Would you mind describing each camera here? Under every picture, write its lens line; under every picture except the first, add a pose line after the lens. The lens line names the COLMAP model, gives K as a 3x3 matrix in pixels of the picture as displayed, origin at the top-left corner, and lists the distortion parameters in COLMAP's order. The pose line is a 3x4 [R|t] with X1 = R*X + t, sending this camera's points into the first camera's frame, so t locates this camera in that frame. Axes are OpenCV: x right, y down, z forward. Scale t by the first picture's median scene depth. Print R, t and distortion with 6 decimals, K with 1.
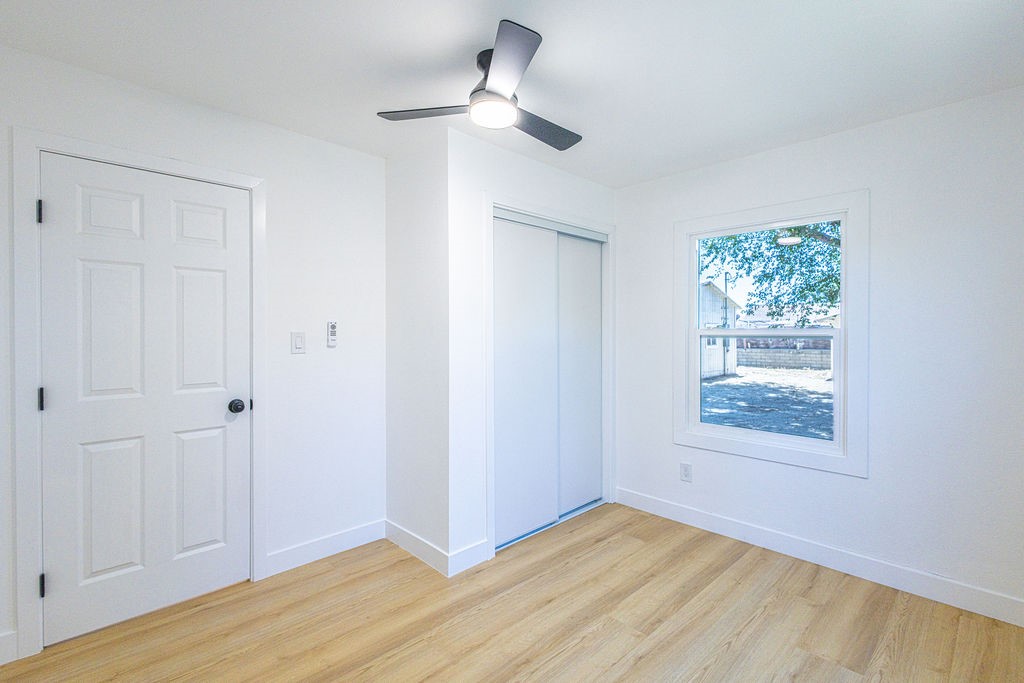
lens RADIAL K [[471.5, 0, 520.7], [0, 471.5, 334.9], [0, 0, 1]] dist [0.011172, -0.002667]
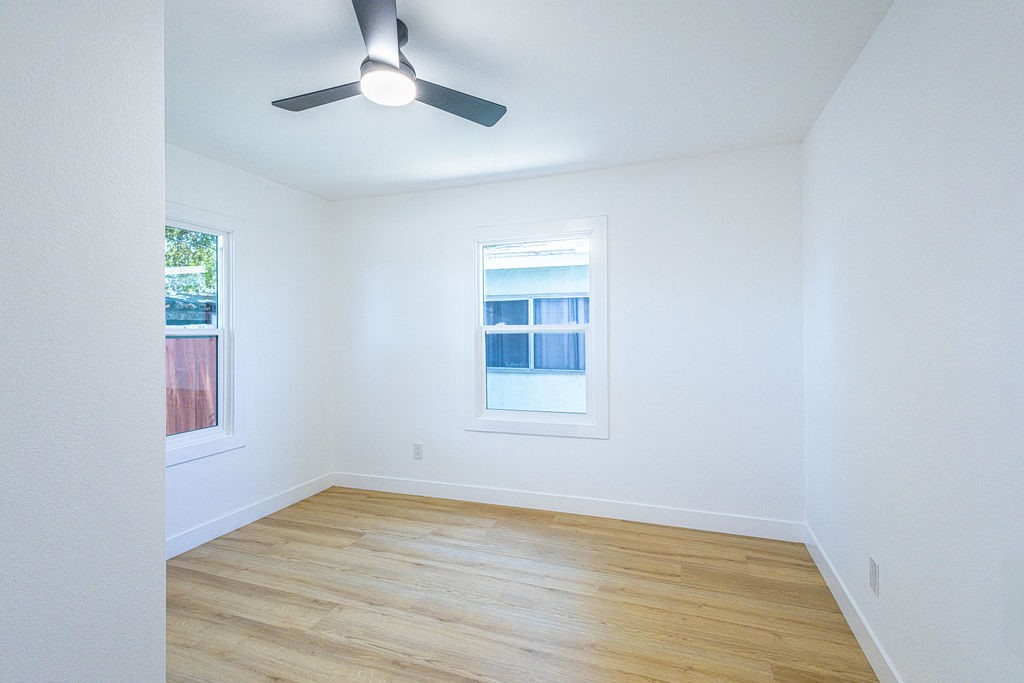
lens RADIAL K [[471.5, 0, 509.7], [0, 471.5, 335.9], [0, 0, 1]] dist [0.011172, -0.002667]
pose [[-0.422240, -0.006959, 0.906457, -0.781953], [0.012976, 0.999822, 0.013721, -0.003406], [-0.906391, 0.017556, -0.422074, 0.950588]]
